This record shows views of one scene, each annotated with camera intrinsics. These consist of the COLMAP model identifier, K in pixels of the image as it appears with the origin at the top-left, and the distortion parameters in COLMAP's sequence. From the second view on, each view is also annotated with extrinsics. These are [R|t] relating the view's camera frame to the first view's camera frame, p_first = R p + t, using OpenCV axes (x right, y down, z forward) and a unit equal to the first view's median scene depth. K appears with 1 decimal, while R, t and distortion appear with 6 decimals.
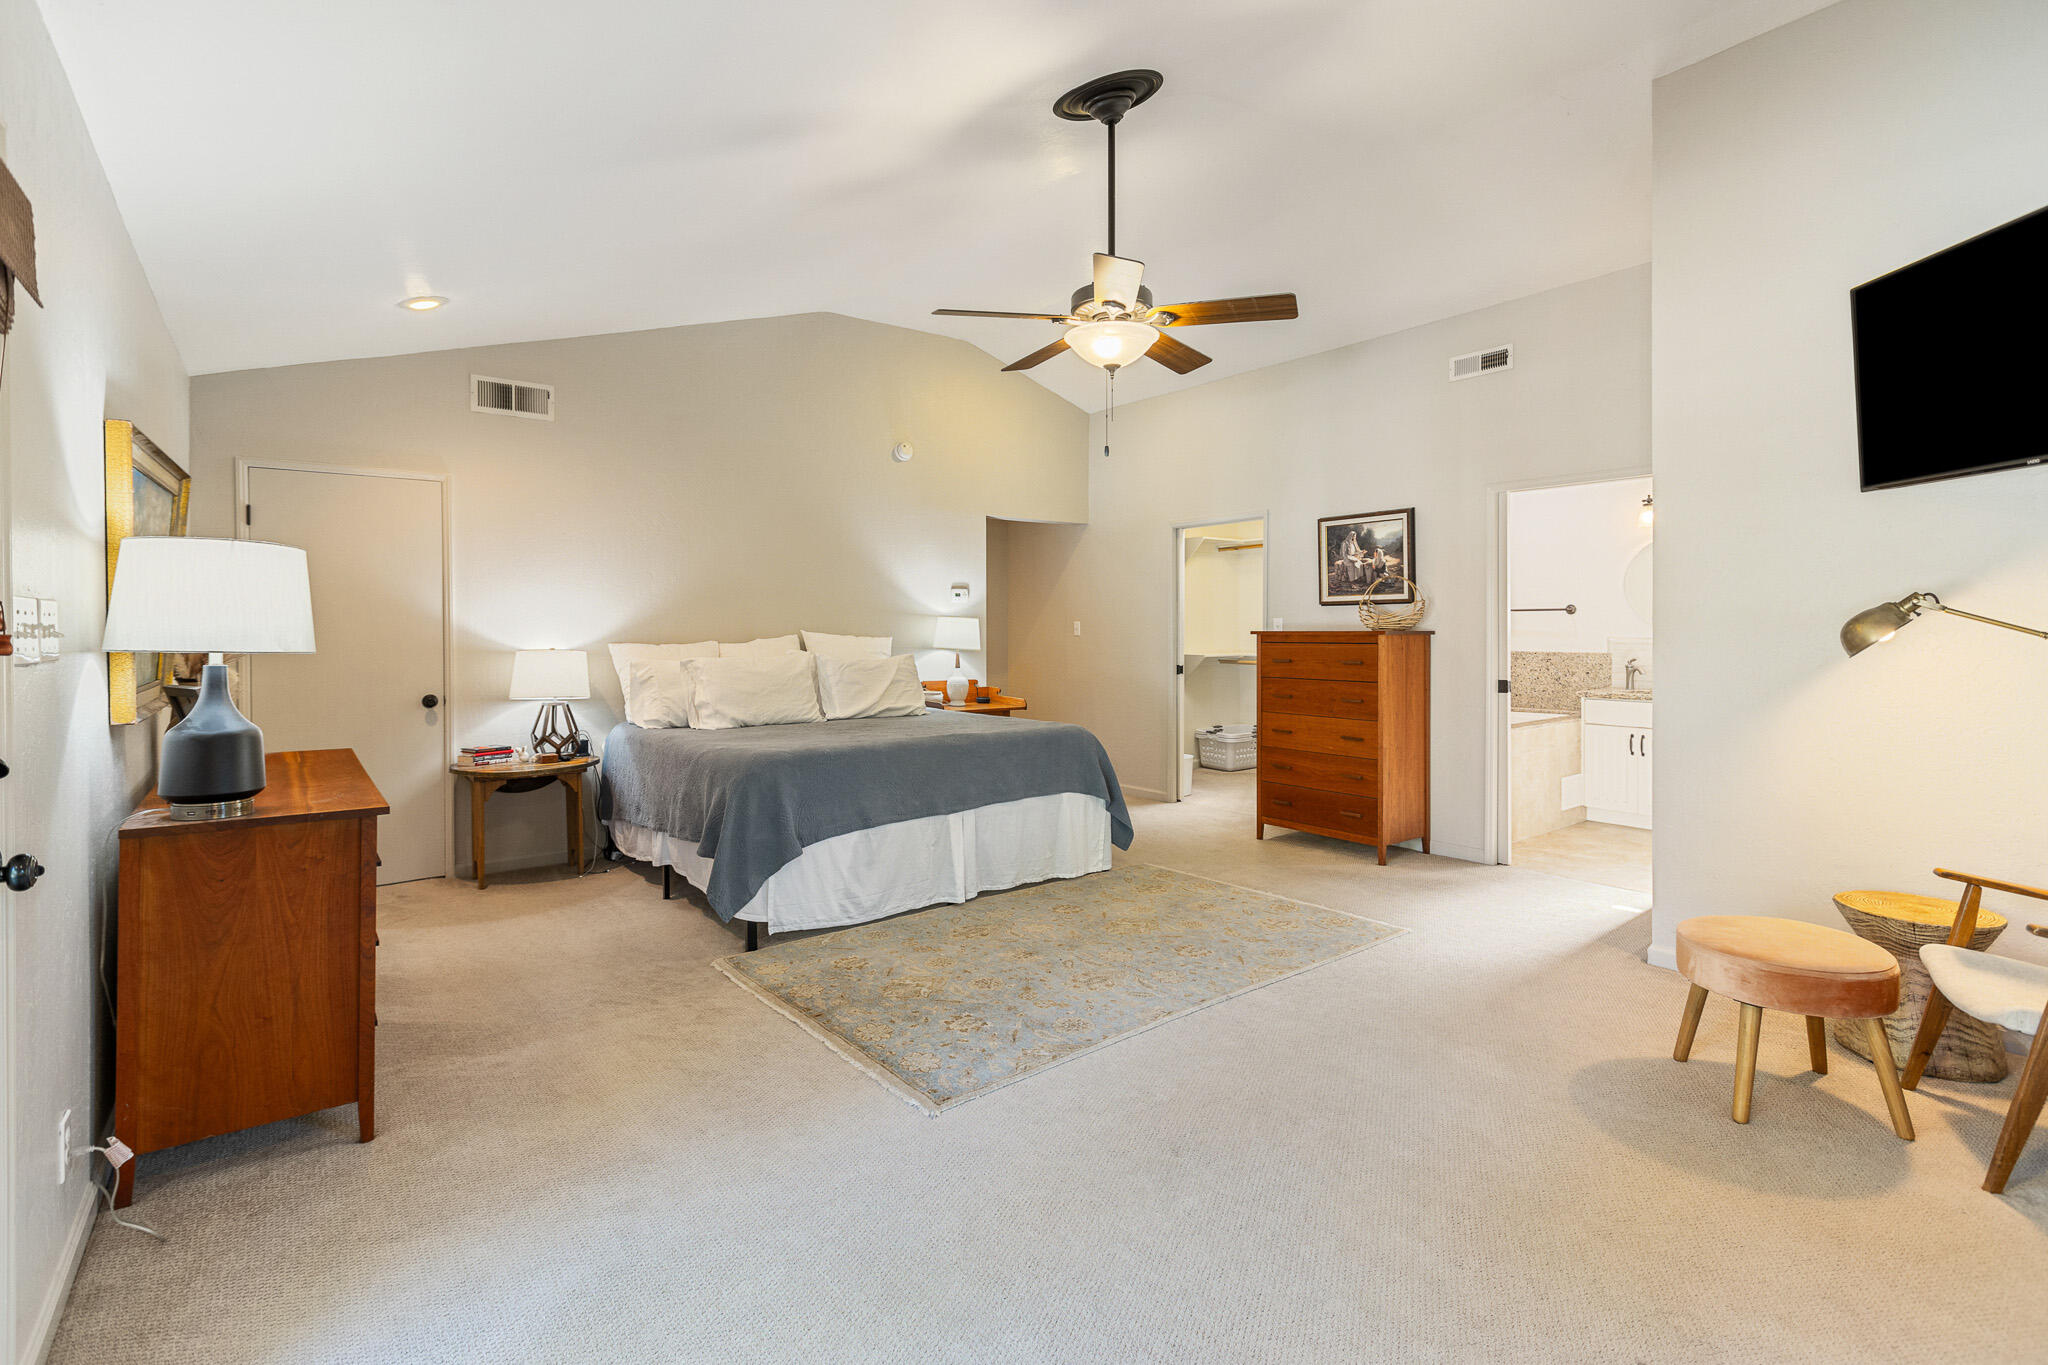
lens RADIAL K [[959.4, 0, 1026.2], [0, 959.4, 639.0], [0, 0, 1]] dist [-0.000388, 0.000007]
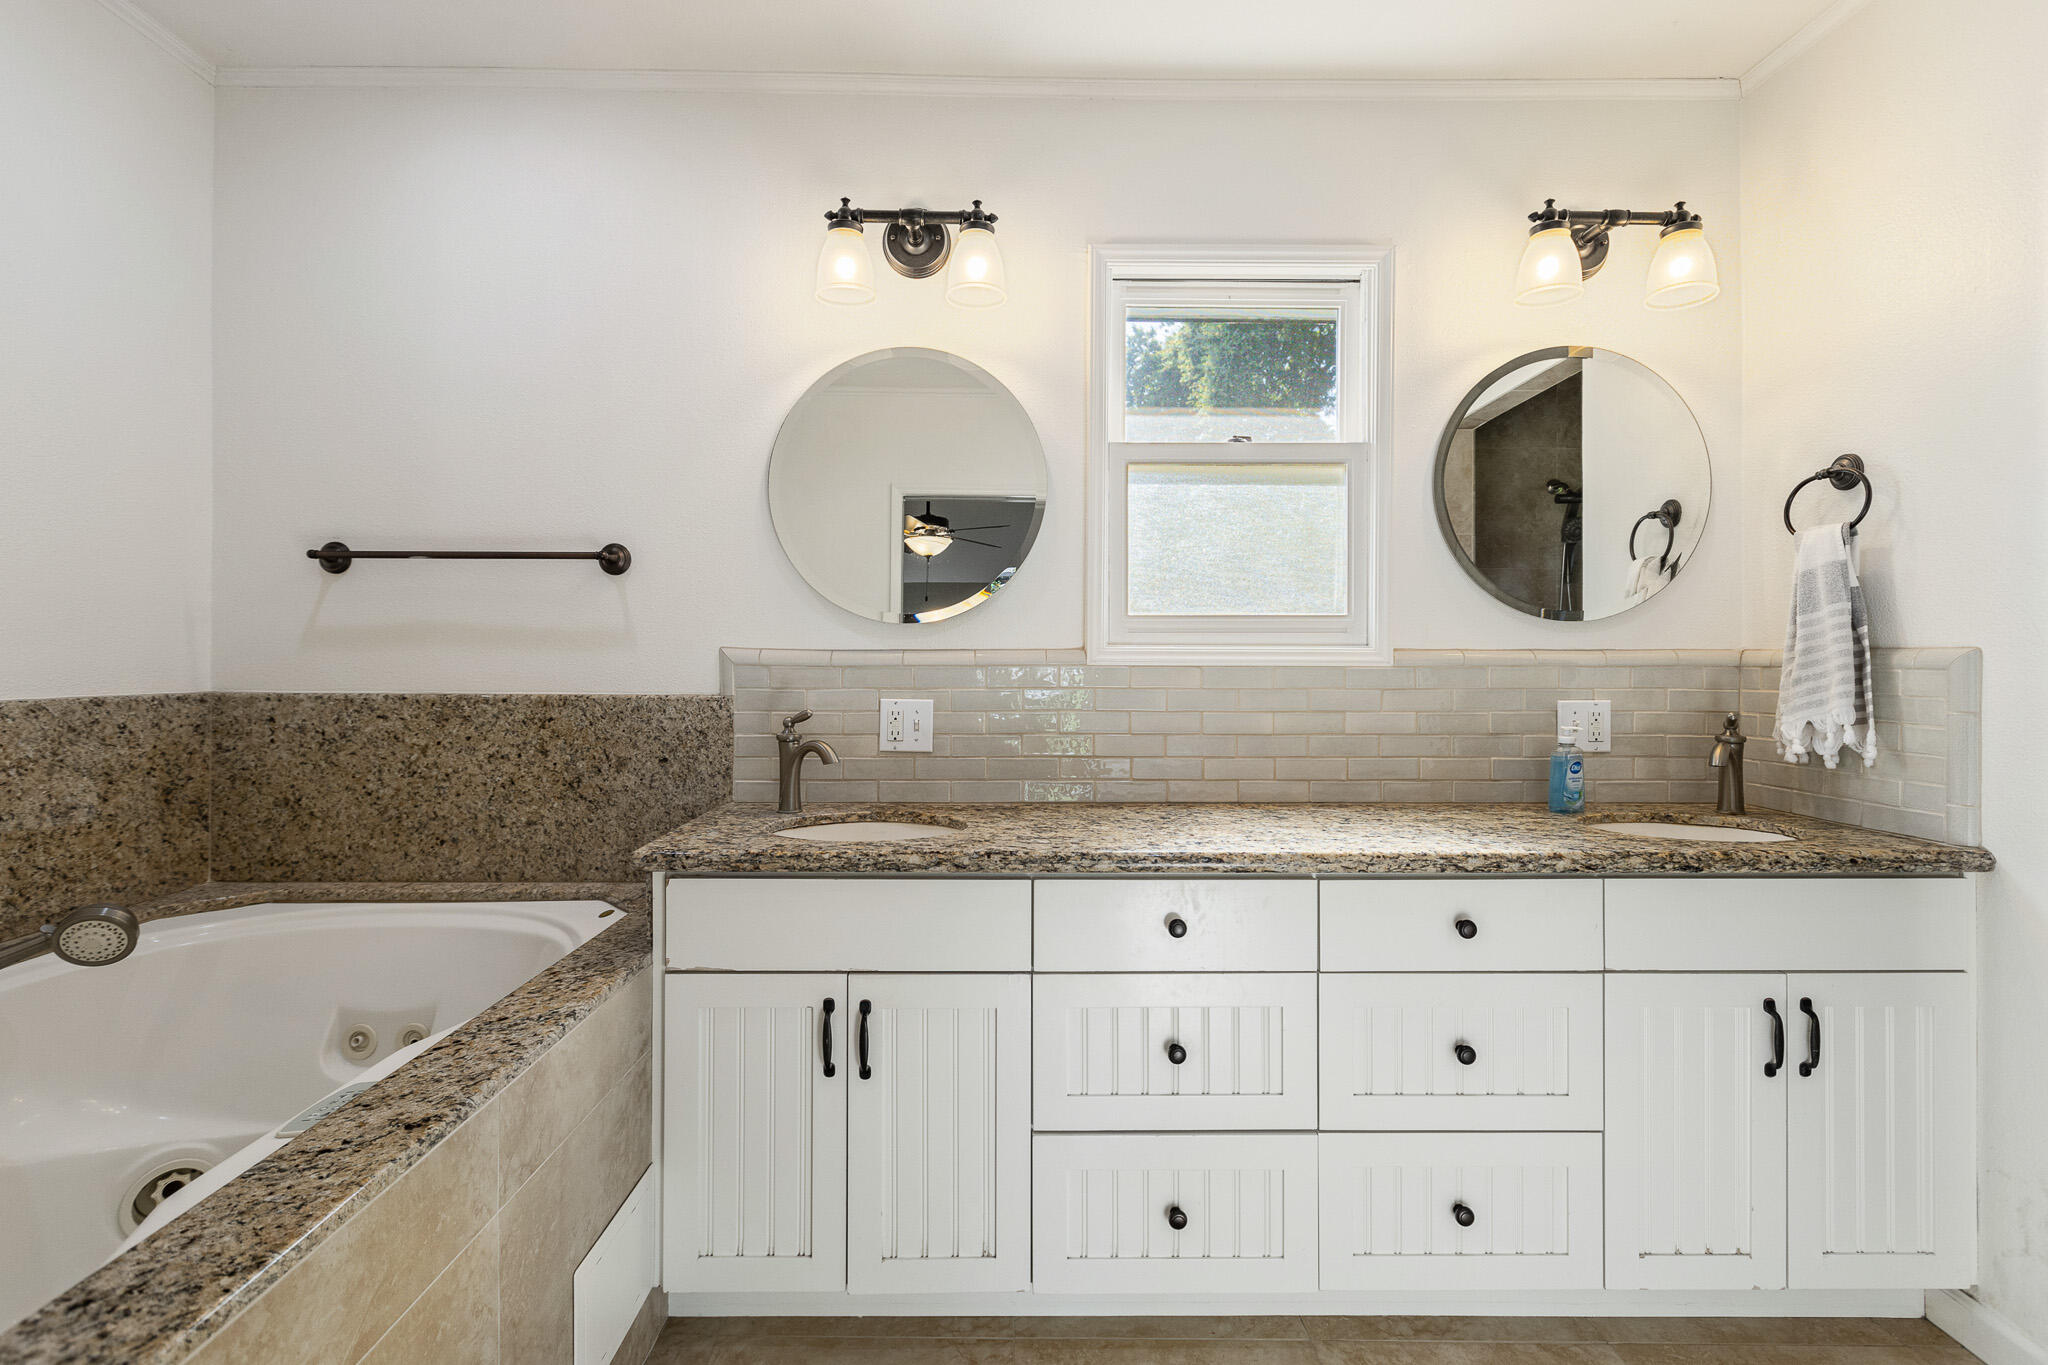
lens RADIAL K [[934.0, 0, 1017.2], [0, 934.0, 654.9], [0, 0, 1]] dist [-0.000469, 0.000174]
pose [[0.600487, 0.008622, 0.799588, 0.418342], [0.003829, 0.999899, -0.013658, 0.005334], [-0.799625, 0.011263, 0.600394, 0.738634]]
